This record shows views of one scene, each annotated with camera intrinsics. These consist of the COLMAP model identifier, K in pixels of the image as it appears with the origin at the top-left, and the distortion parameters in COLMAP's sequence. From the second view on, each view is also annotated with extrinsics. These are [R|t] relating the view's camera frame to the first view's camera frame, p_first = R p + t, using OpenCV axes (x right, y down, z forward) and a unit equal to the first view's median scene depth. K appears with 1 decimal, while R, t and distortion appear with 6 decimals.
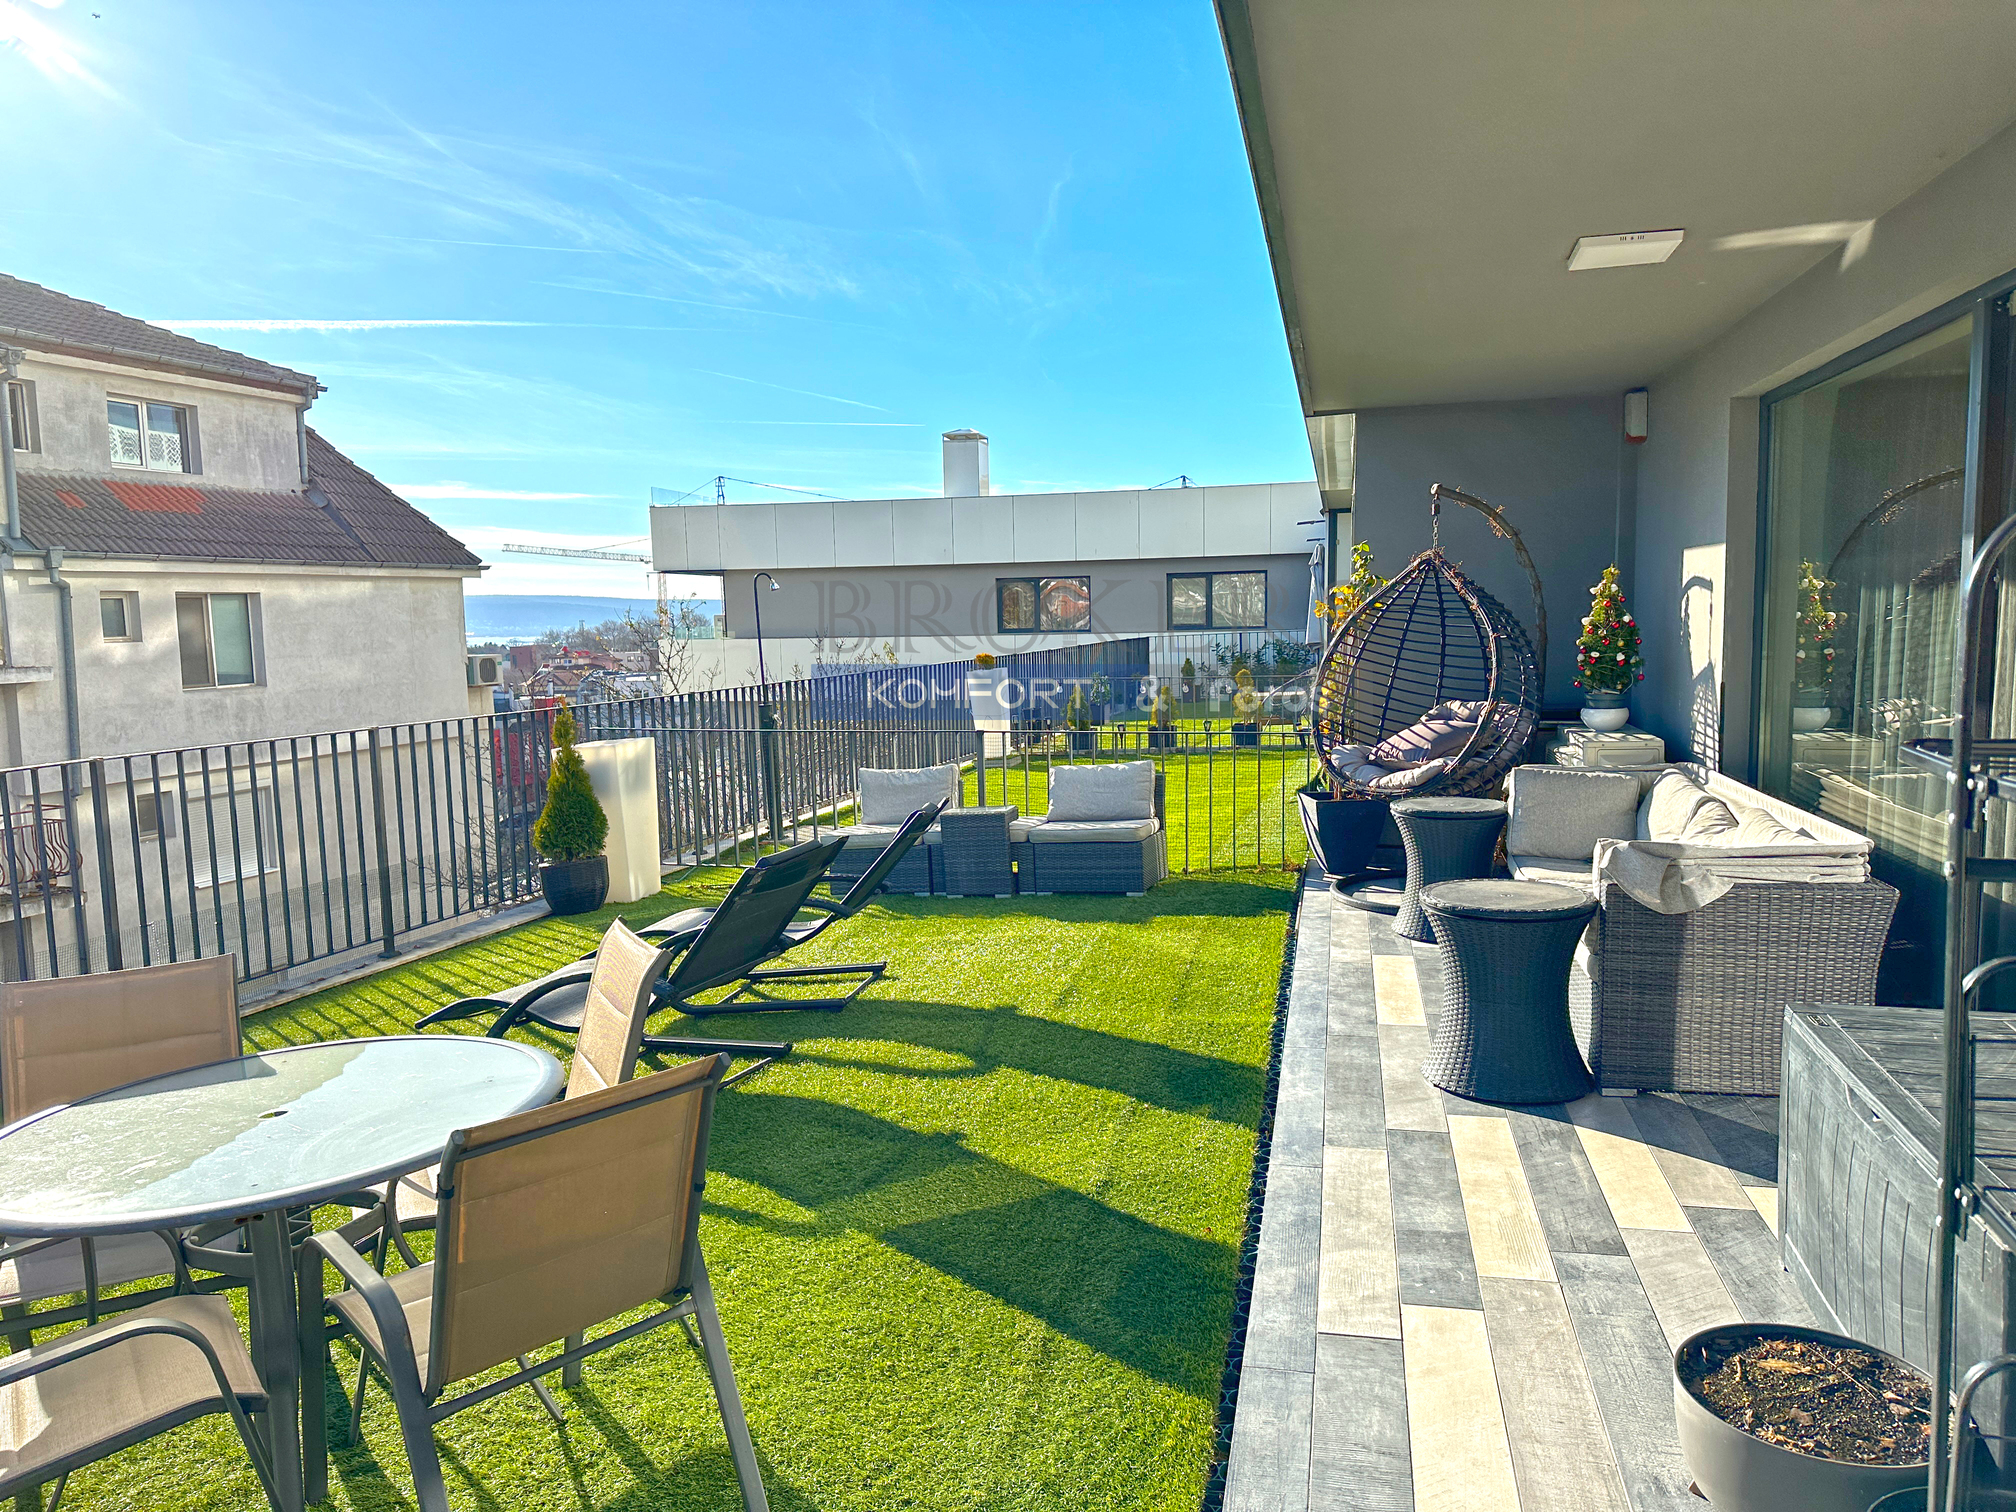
lens RADIAL K [[1394.5, 0, 997.9], [0, 1394.5, 742.7], [0, 0, 1]] dist [0.147411, -0.294383]
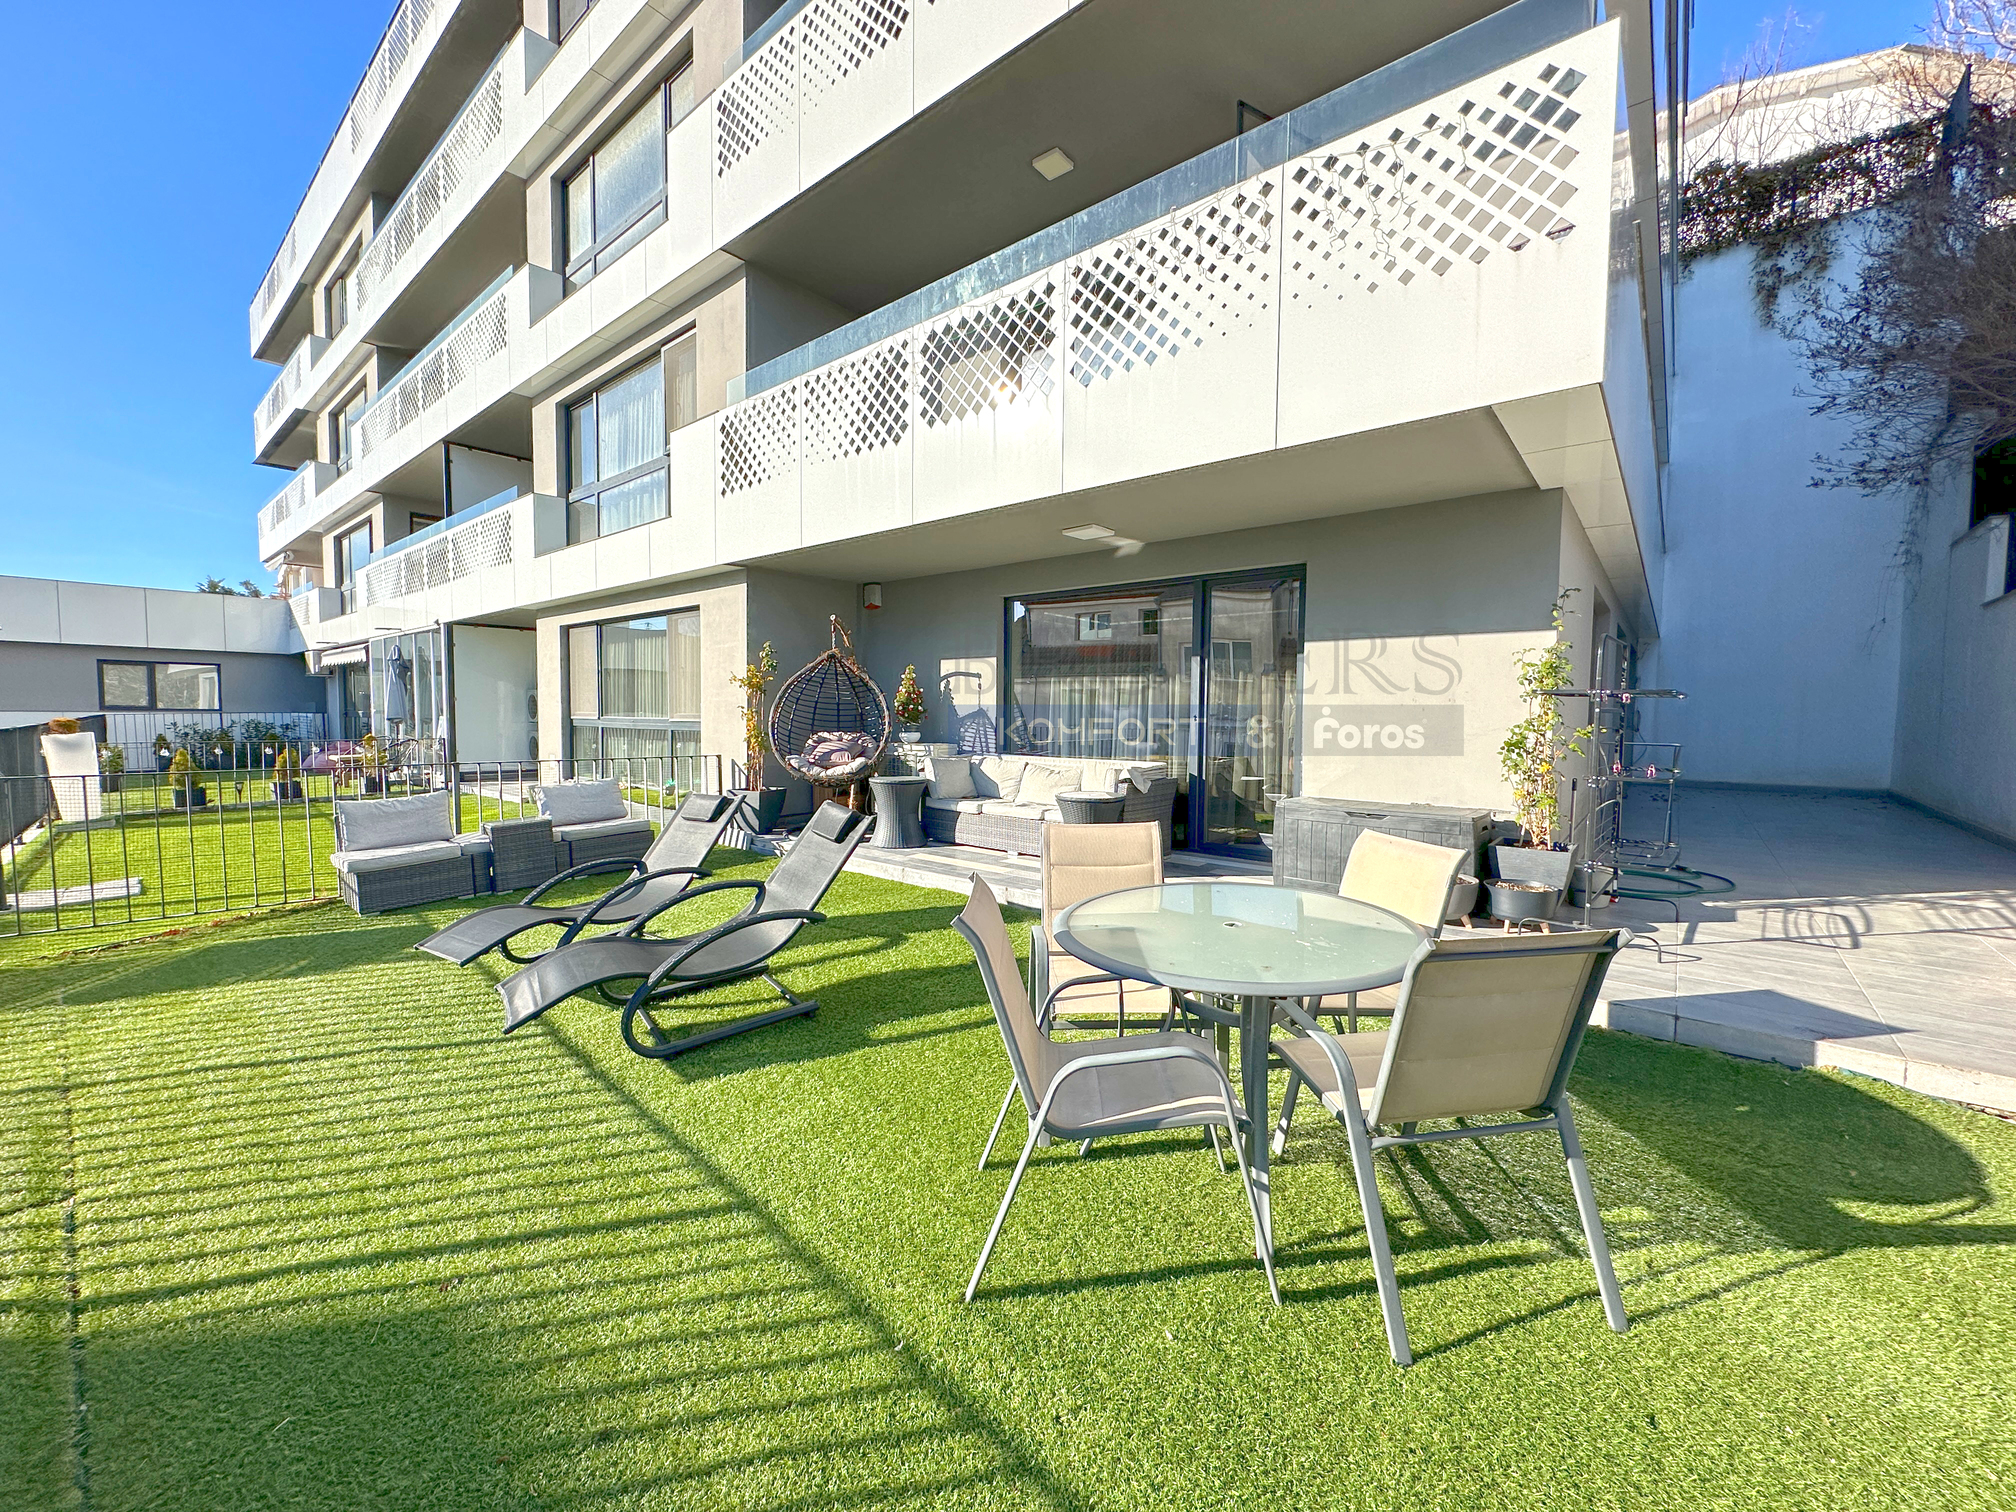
lens RADIAL K [[805.4, 0, 1008.0], [0, 805.4, 756.0], [0, 0, 1]] dist [-0.003059, 0.001069]
pose [[0.440283, -0.019916, 0.897638, -0.535253], [0.063441, 0.997945, -0.008976, 0.027743], [-0.895615, 0.060899, 0.440642, 0.320500]]
